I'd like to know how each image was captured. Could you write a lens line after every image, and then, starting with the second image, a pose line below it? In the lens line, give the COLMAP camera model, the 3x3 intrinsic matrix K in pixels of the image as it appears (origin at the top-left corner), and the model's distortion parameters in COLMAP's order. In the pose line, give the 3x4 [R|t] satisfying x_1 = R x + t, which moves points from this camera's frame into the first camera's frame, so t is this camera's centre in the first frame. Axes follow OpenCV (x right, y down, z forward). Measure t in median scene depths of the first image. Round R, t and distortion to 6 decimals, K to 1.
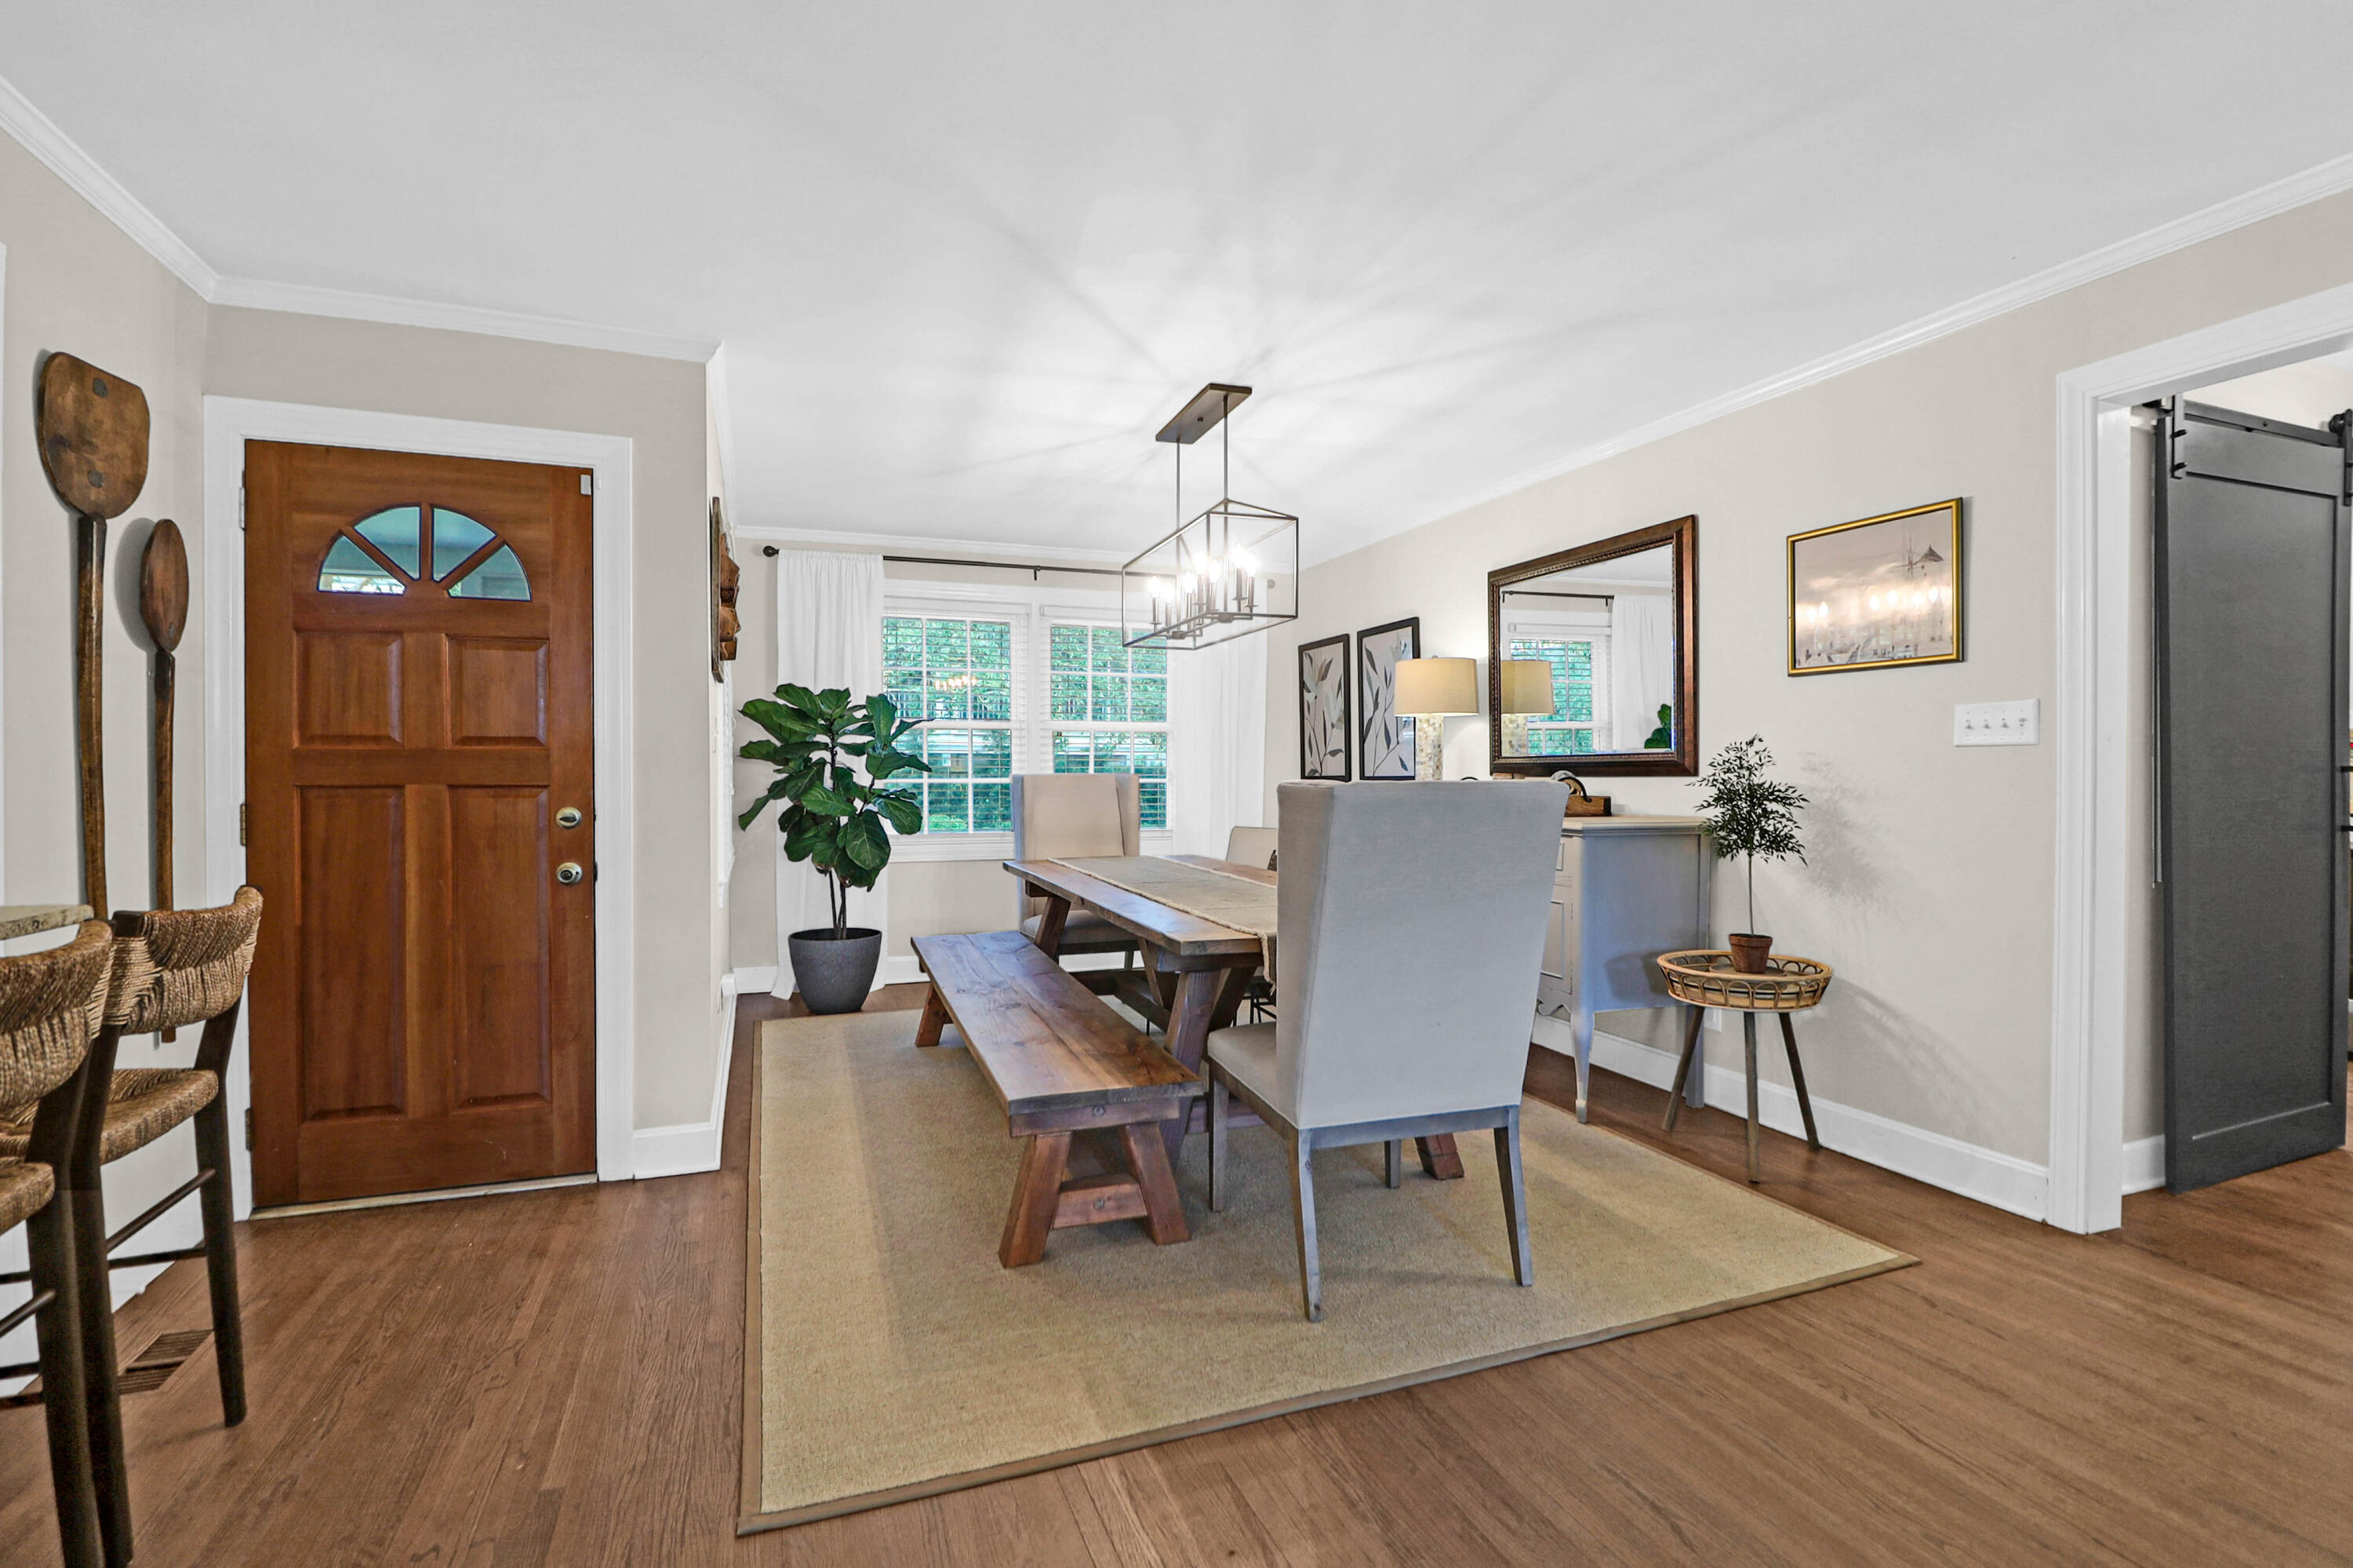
lens RADIAL K [[1100.3, 0, 1158.7], [0, 1100.3, 779.6], [0, 0, 1]] dist [-0.002635, -0.000653]
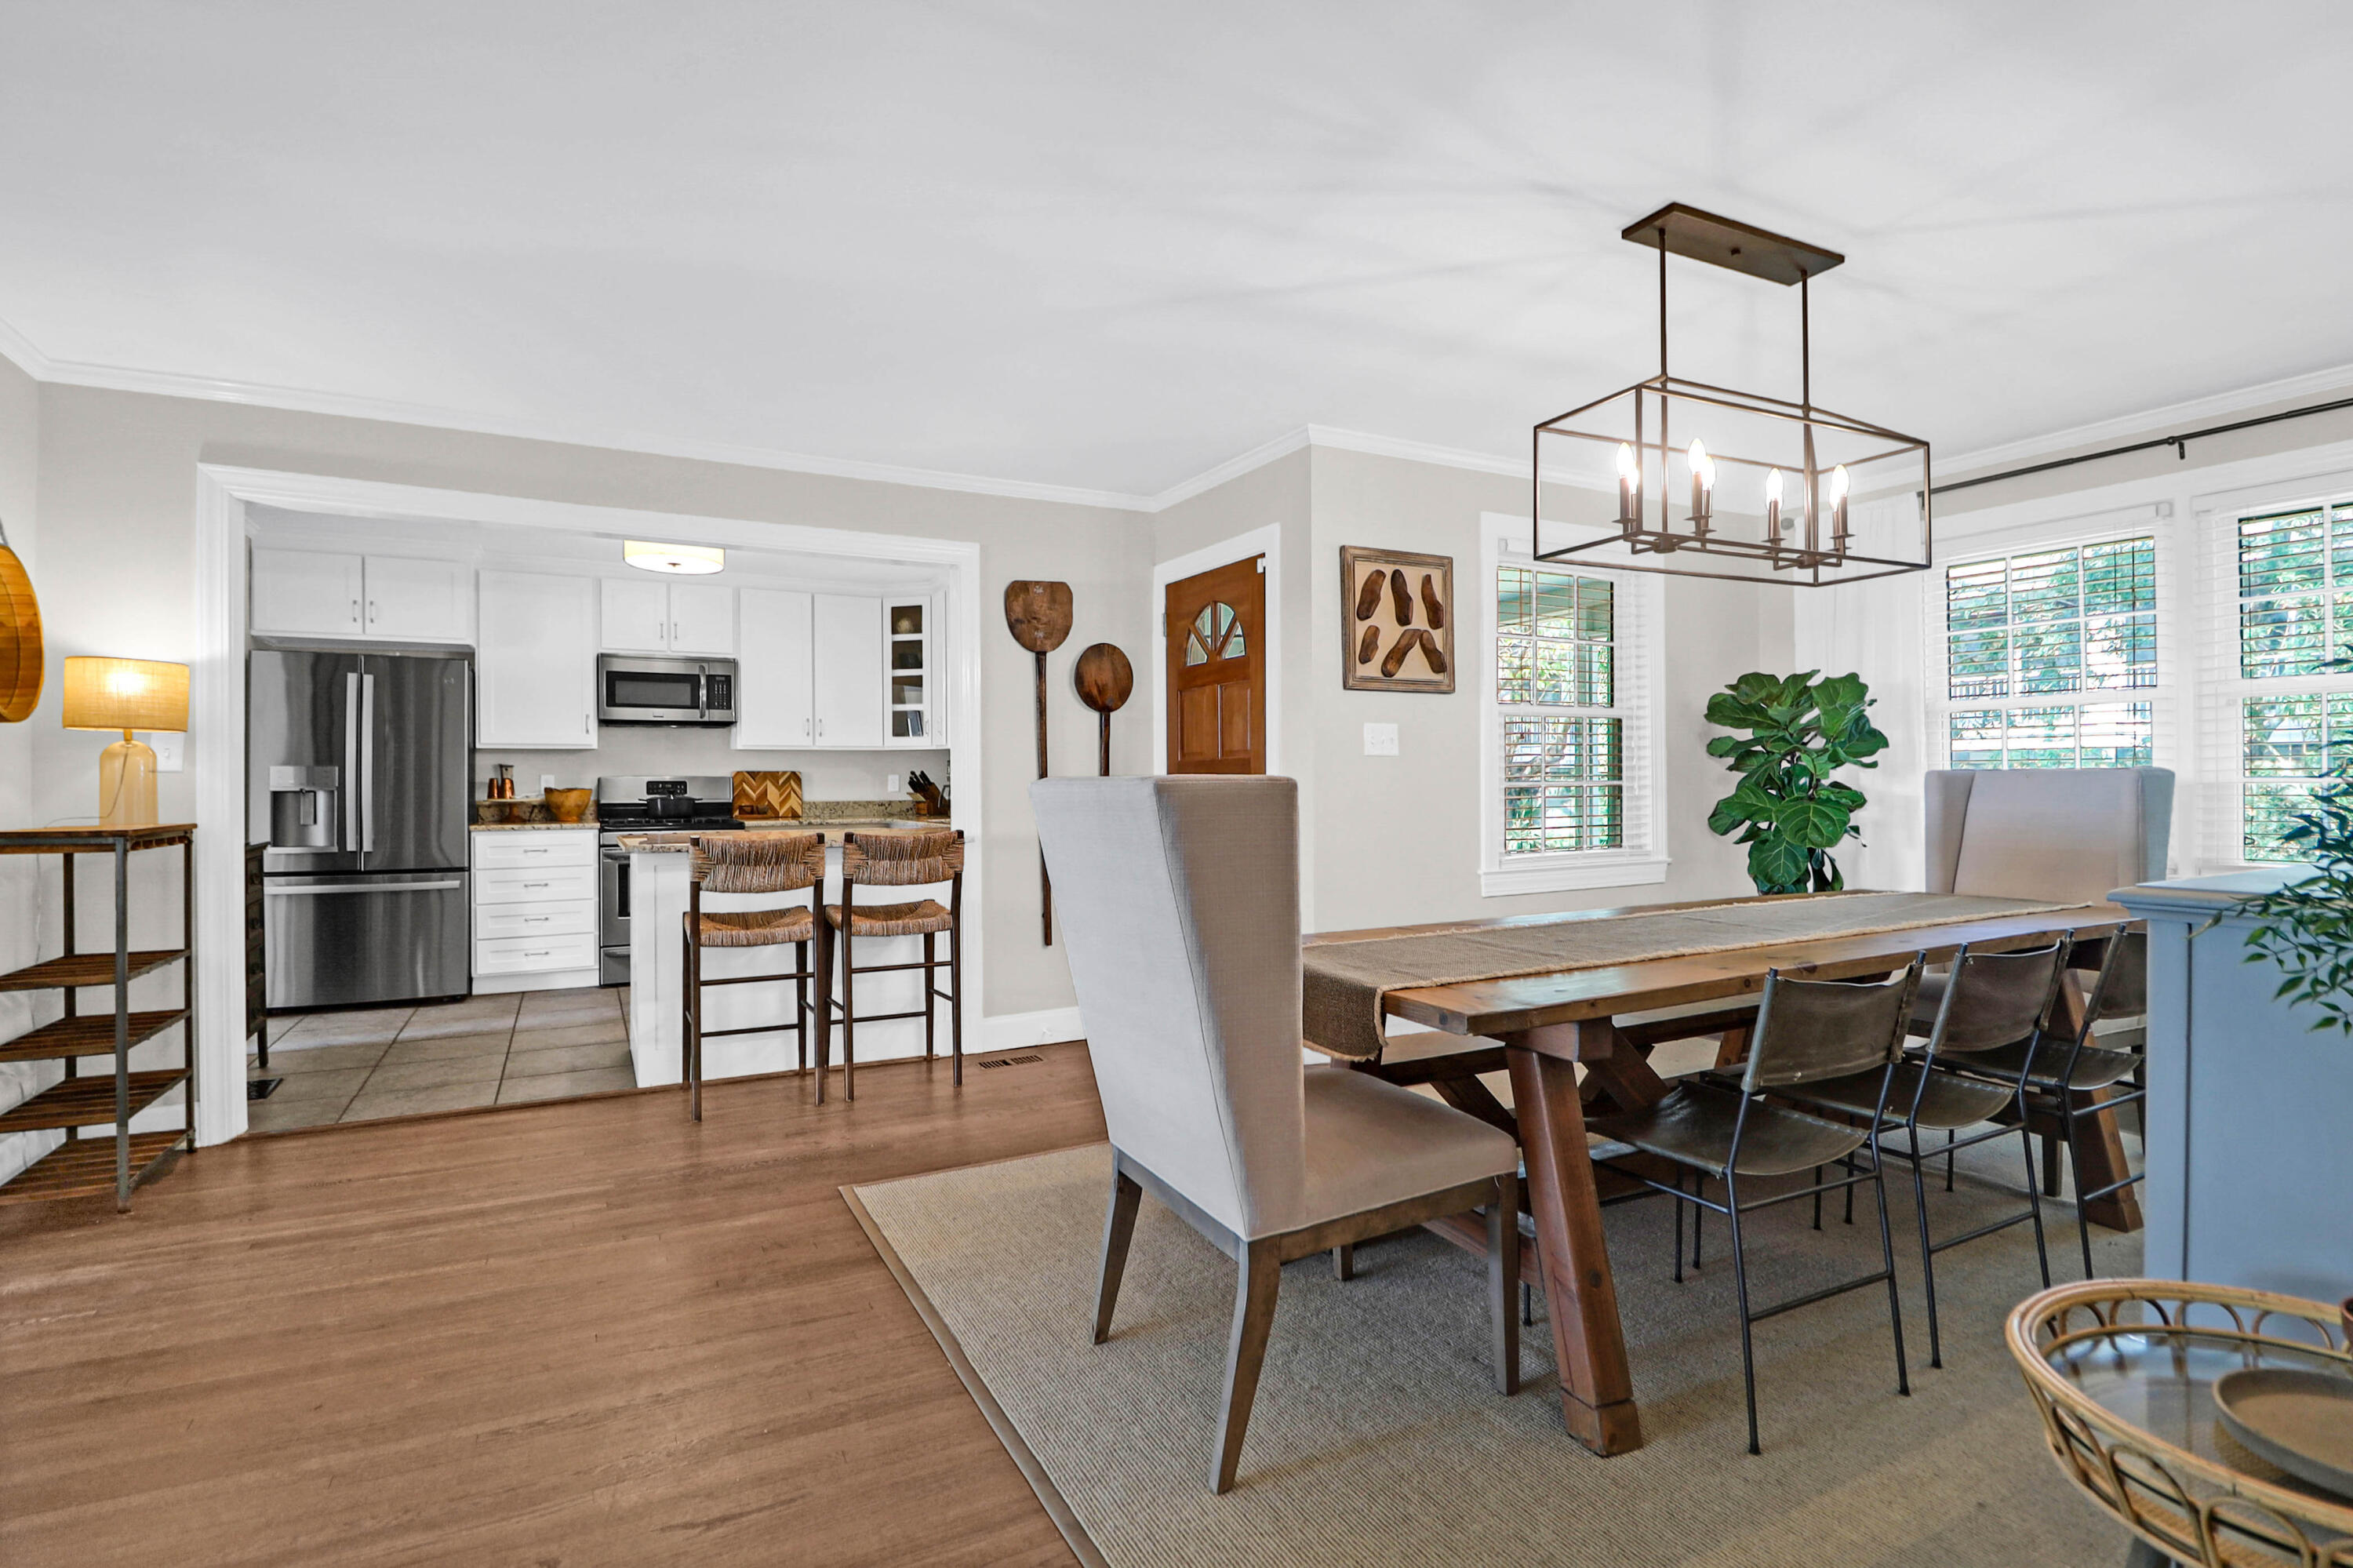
lens RADIAL K [[1100.3, 0, 1158.7], [0, 1100.3, 779.6], [0, 0, 1]] dist [-0.002635, -0.000653]
pose [[0.132631, -0.001098, -0.991165, 1.011503], [-0.003690, 0.999992, -0.001602, 0.002792], [0.991159, 0.003870, 0.132626, 0.848068]]
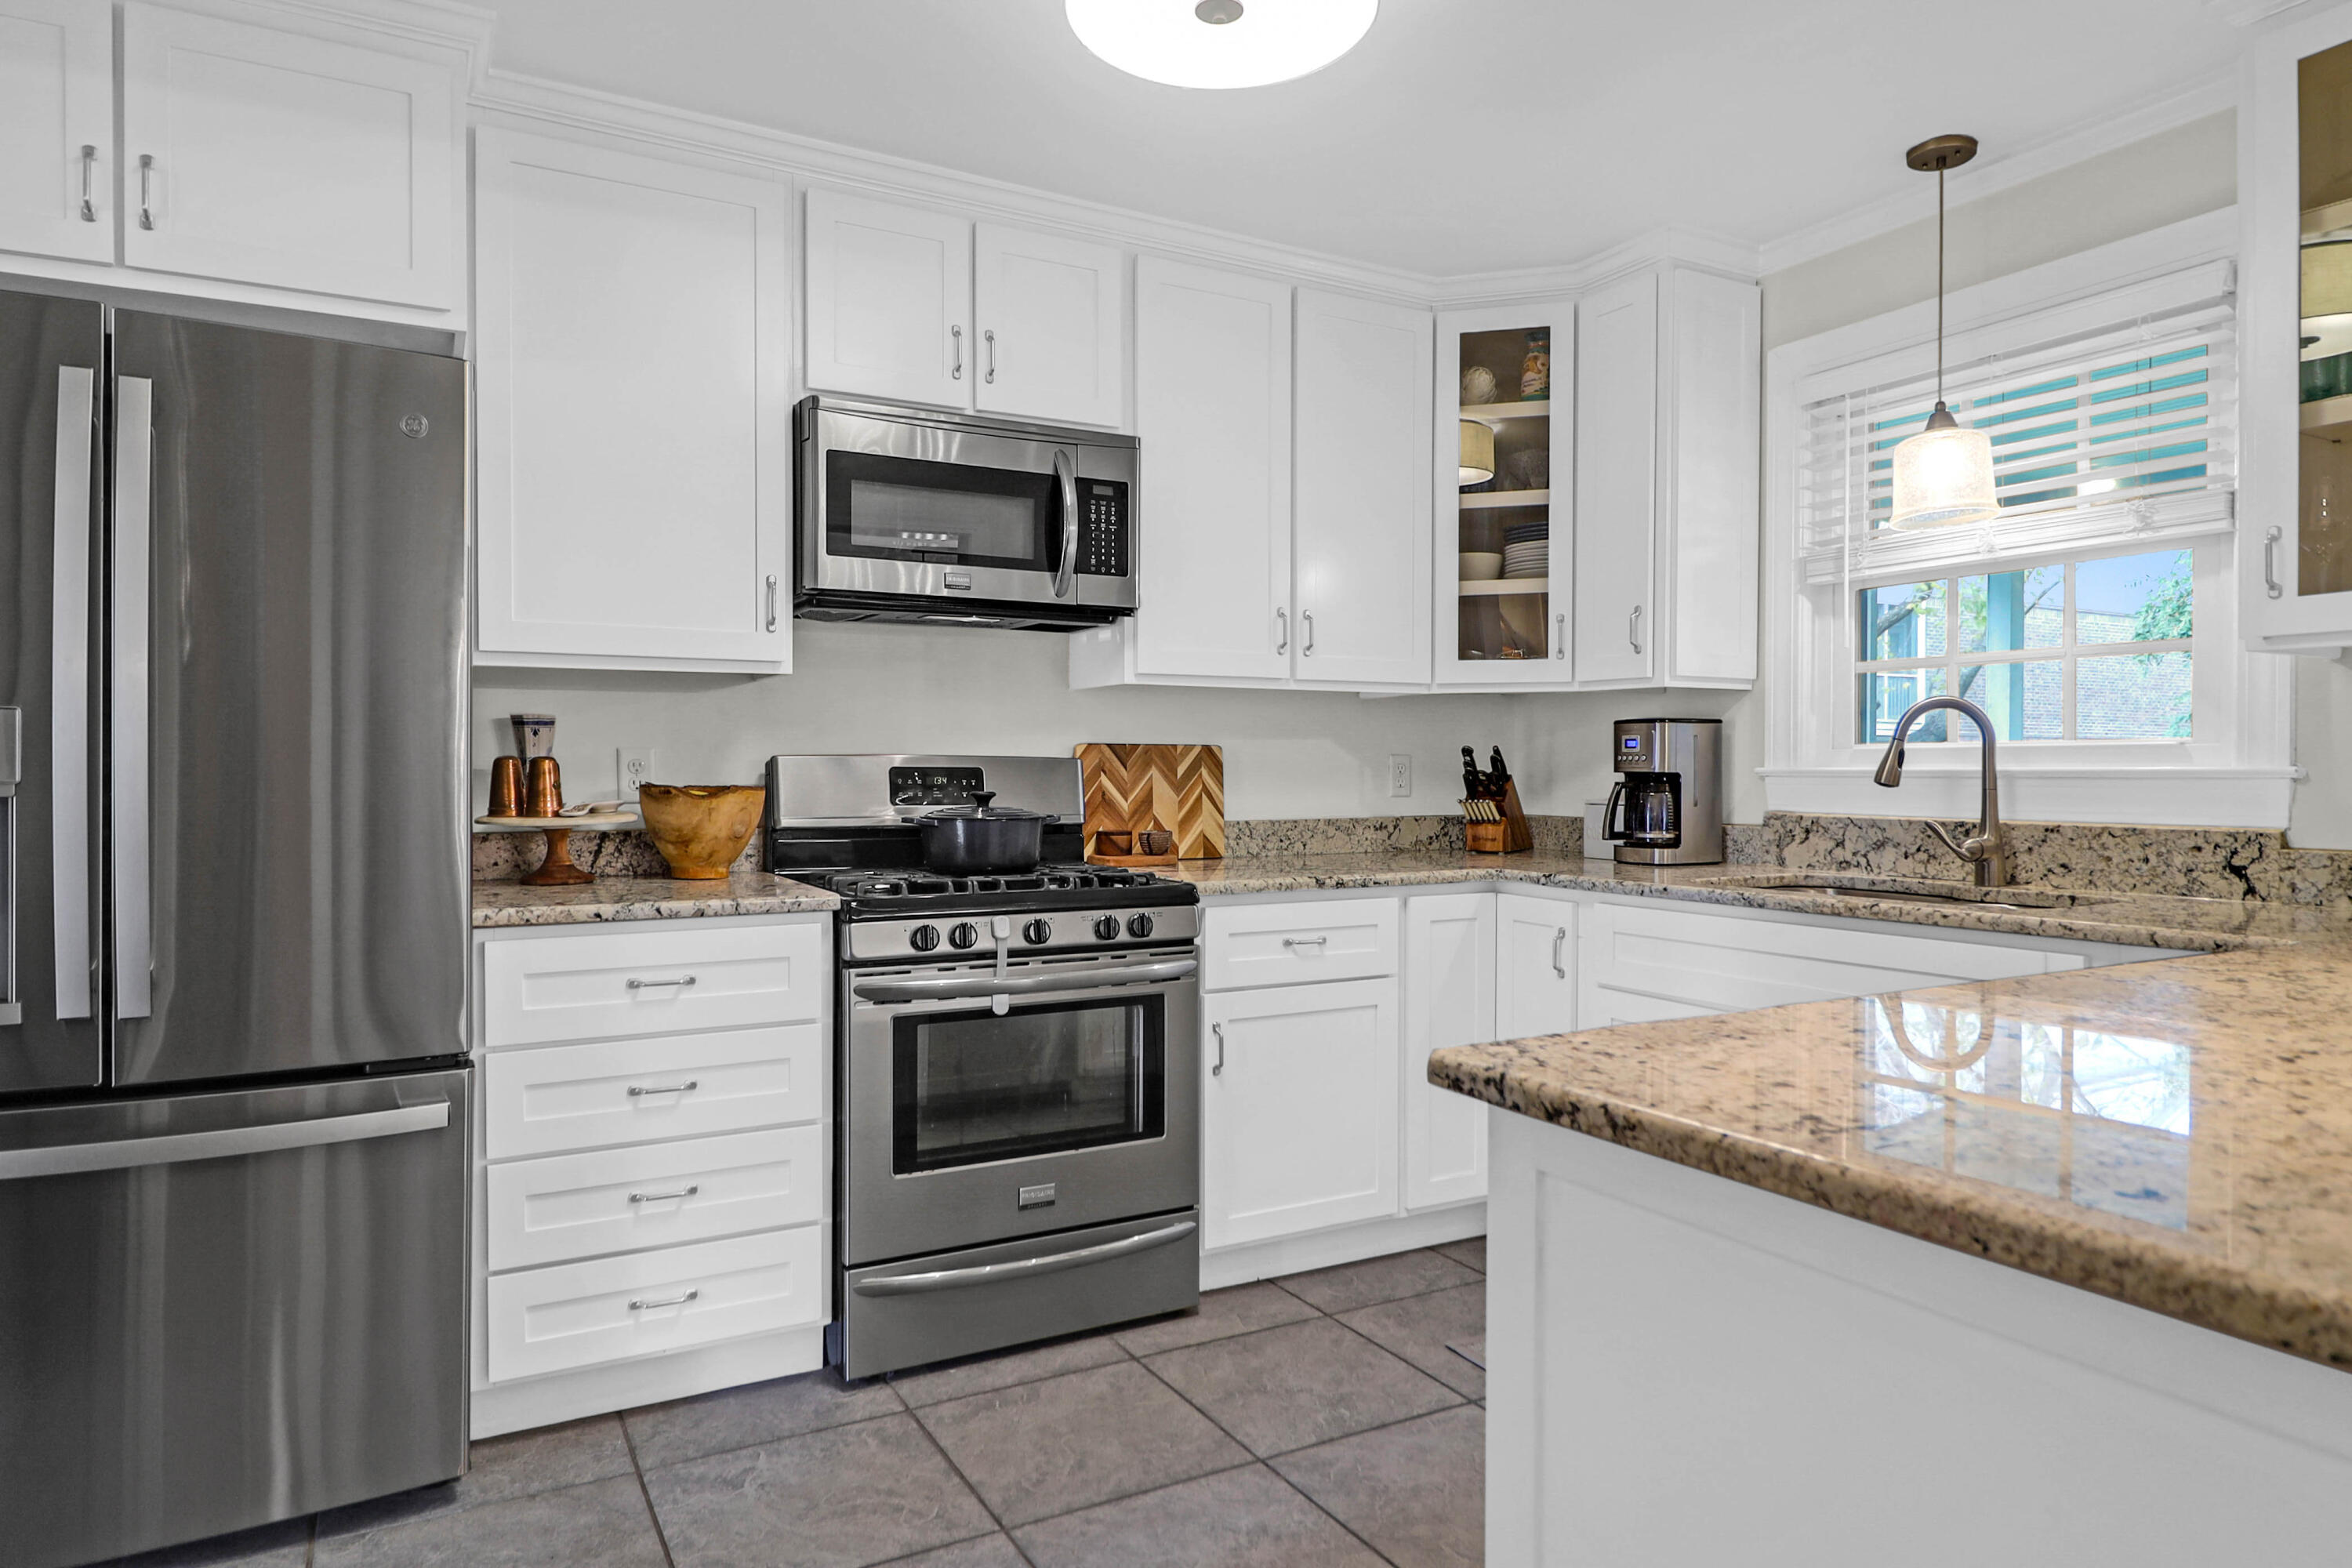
lens RADIAL K [[1402.1, 0, 1176.0], [0, 1402.1, 784.0], [0, 0, 1]] dist [-0.002348, -0.002402]
pose [[0.154554, 0.011440, -0.987918, -0.497640], [-0.009364, 0.999905, 0.010114, 0.006393], [0.987940, 0.007688, 0.154646, 0.034498]]
